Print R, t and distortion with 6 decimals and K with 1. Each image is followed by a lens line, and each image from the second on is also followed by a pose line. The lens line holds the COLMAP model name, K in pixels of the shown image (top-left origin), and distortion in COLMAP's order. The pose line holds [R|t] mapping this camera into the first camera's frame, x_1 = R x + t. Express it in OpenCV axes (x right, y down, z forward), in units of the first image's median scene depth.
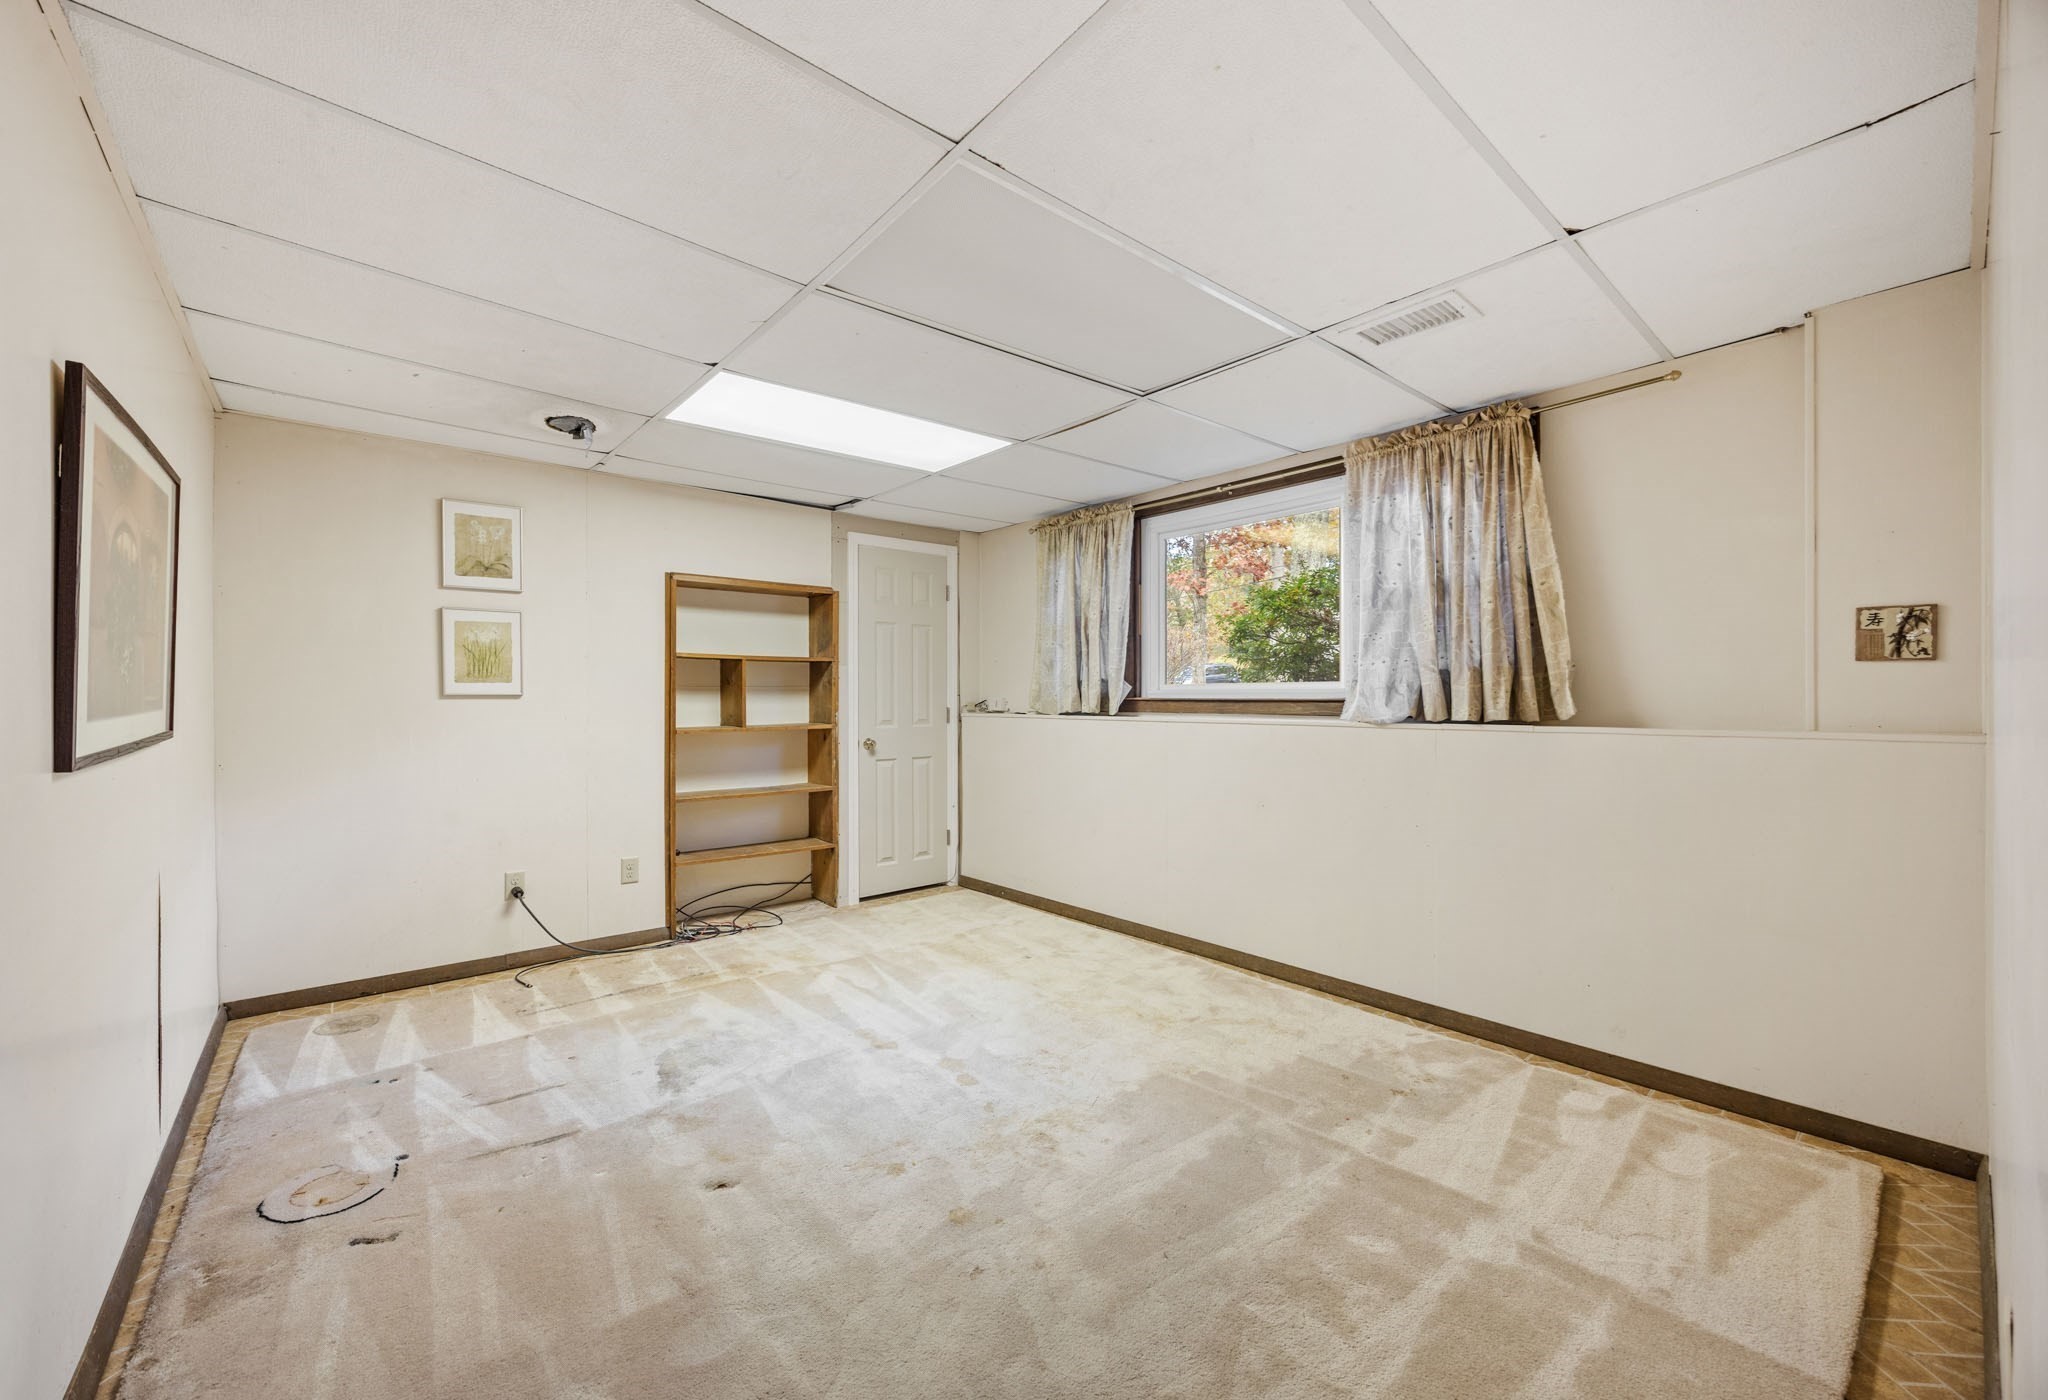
lens RADIAL K [[799.1, 0, 1050.5], [0, 799.1, 695.3], [0, 0, 1]] dist [-0.014170, -0.000067]
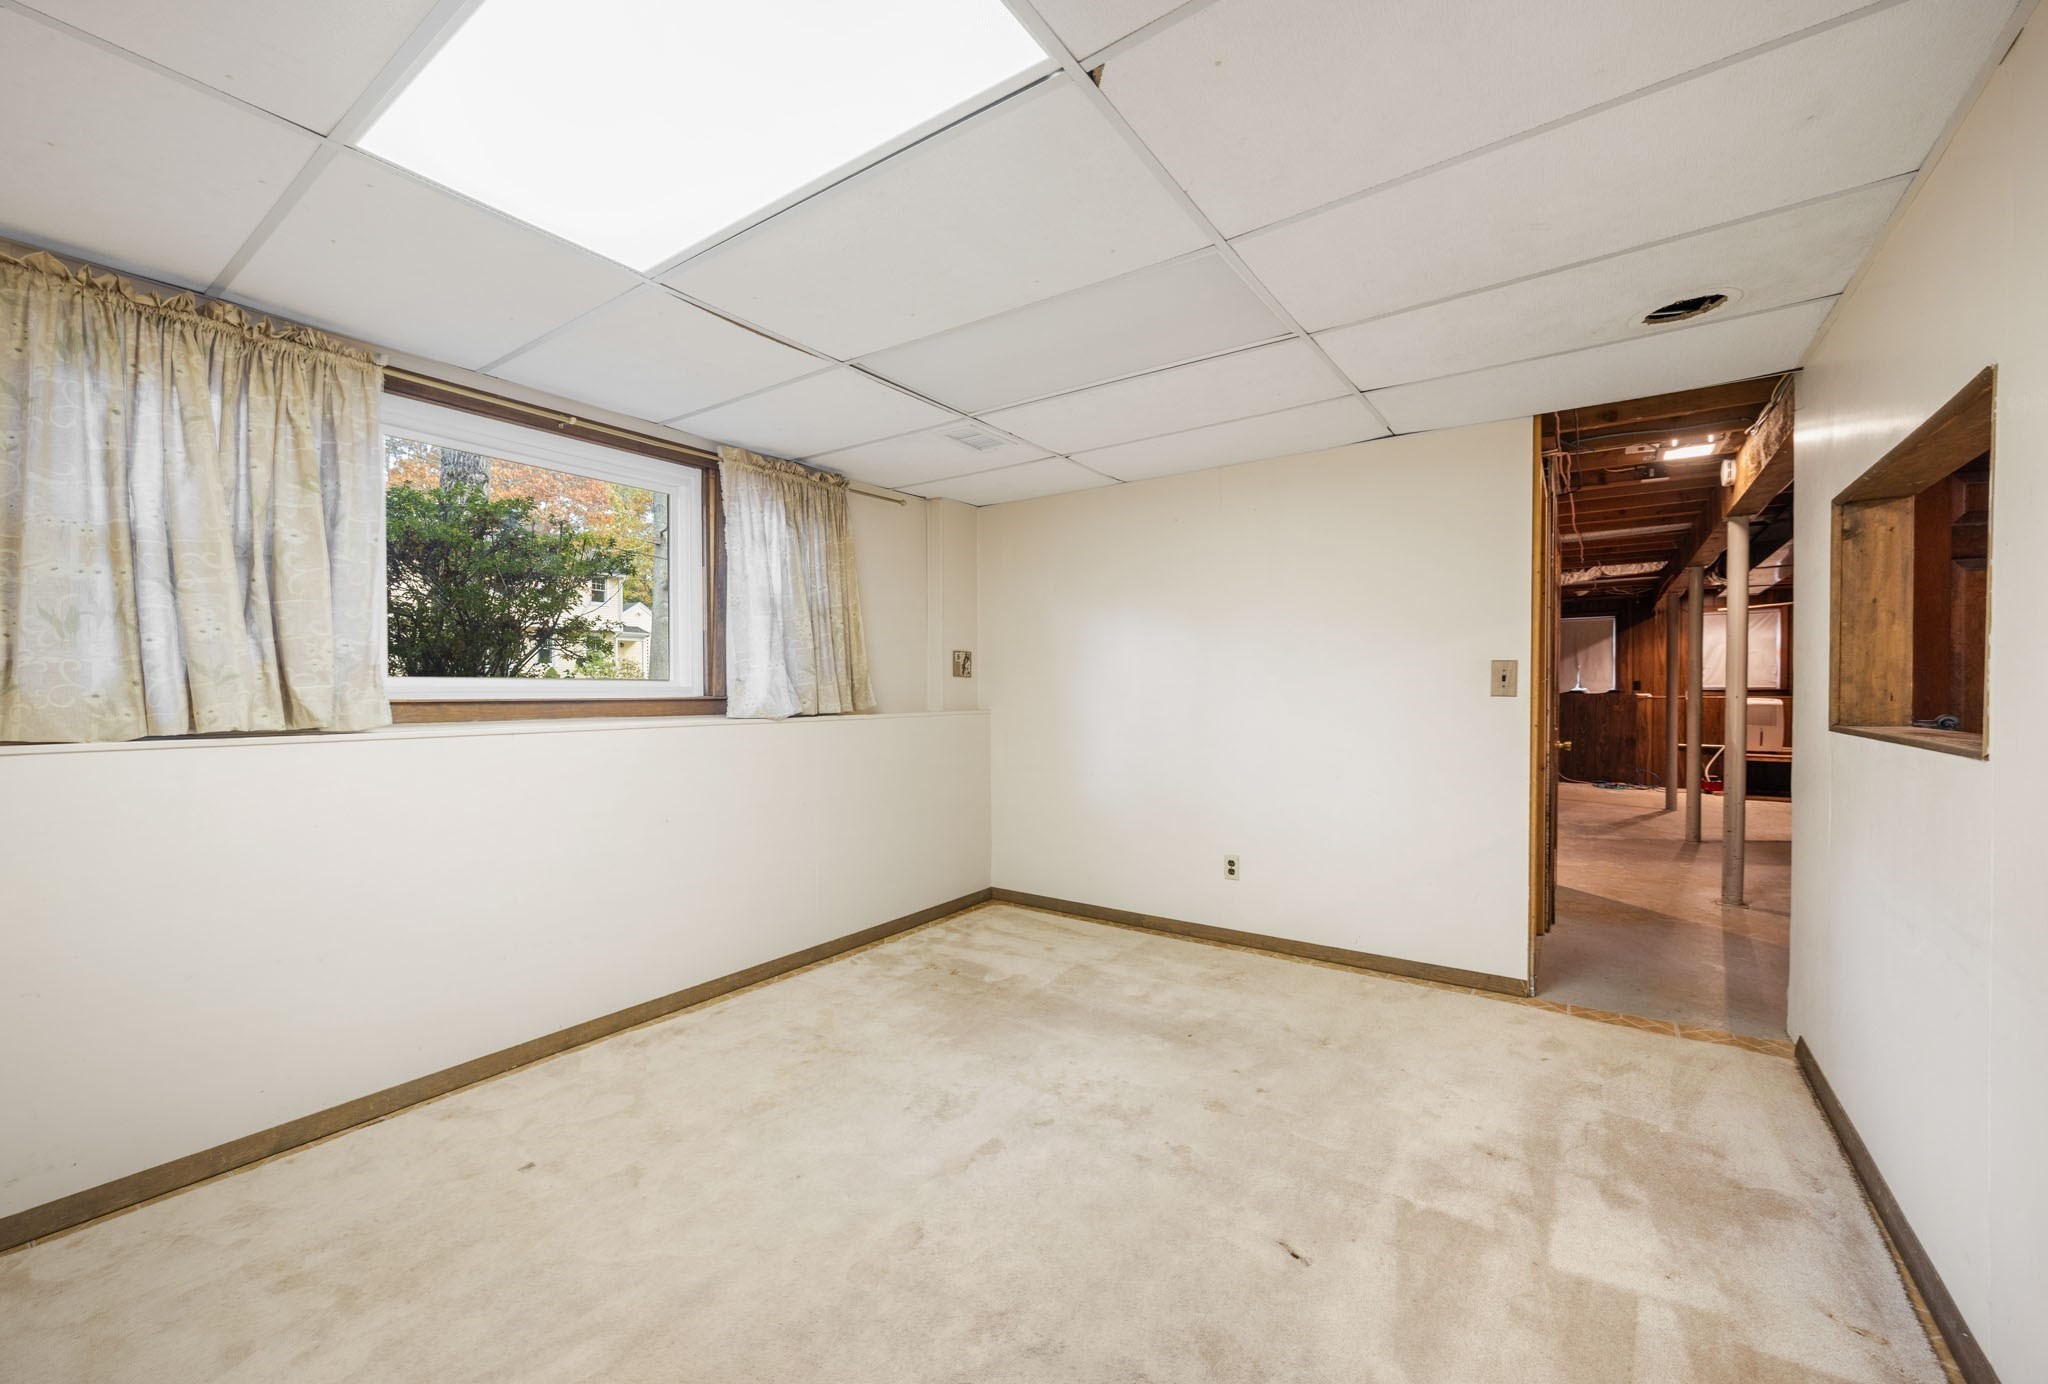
lens RADIAL K [[807.6, 0, 1019.9], [0, 807.6, 697.3], [0, 0, 1]] dist [0.000170, -0.000002]
pose [[-0.226827, -0.004301, 0.973926, -0.898833], [0.000928, 0.999989, 0.004632, 0.000778], [-0.973935, 0.001955, -0.226820, 1.097673]]
